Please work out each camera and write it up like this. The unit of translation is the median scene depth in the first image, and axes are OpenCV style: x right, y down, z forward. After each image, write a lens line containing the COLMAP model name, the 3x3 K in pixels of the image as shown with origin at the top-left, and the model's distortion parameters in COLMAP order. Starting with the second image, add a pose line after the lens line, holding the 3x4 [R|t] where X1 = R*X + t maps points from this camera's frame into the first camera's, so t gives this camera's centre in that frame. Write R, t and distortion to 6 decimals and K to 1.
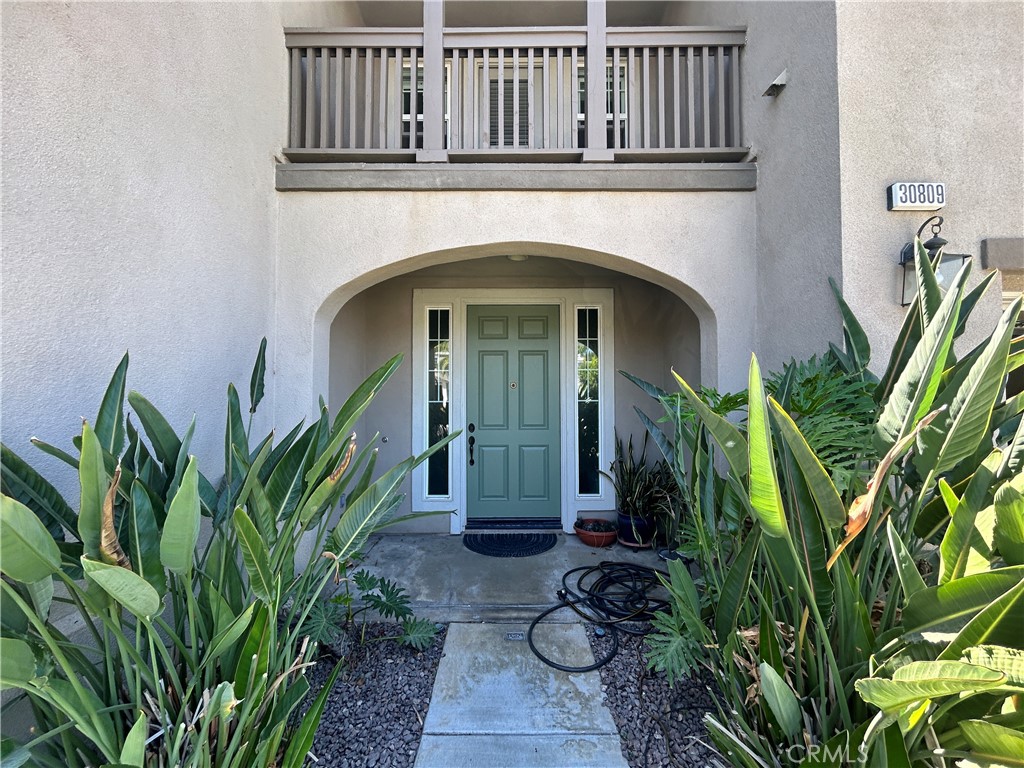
lens RADIAL K [[419.8, 0, 512.0], [0, 419.8, 384.0], [0, 0, 1]] dist [0.000813, 0.000080]
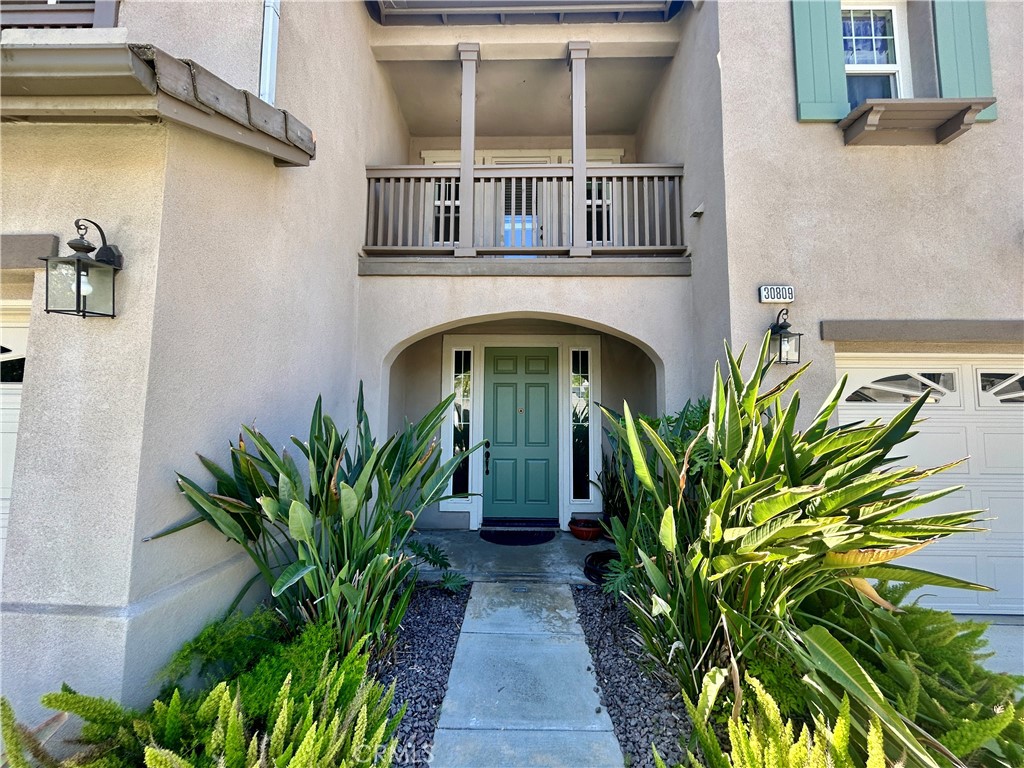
lens RADIAL K [[419.8, 0, 512.0], [0, 419.8, 384.0], [0, 0, 1]] dist [0.000813, 0.000080]
pose [[0.999718, 0.007443, -0.022528, 0.006453], [-0.008712, 0.998350, -0.056762, -0.008619], [0.022069, 0.056943, 0.998134, -0.402775]]
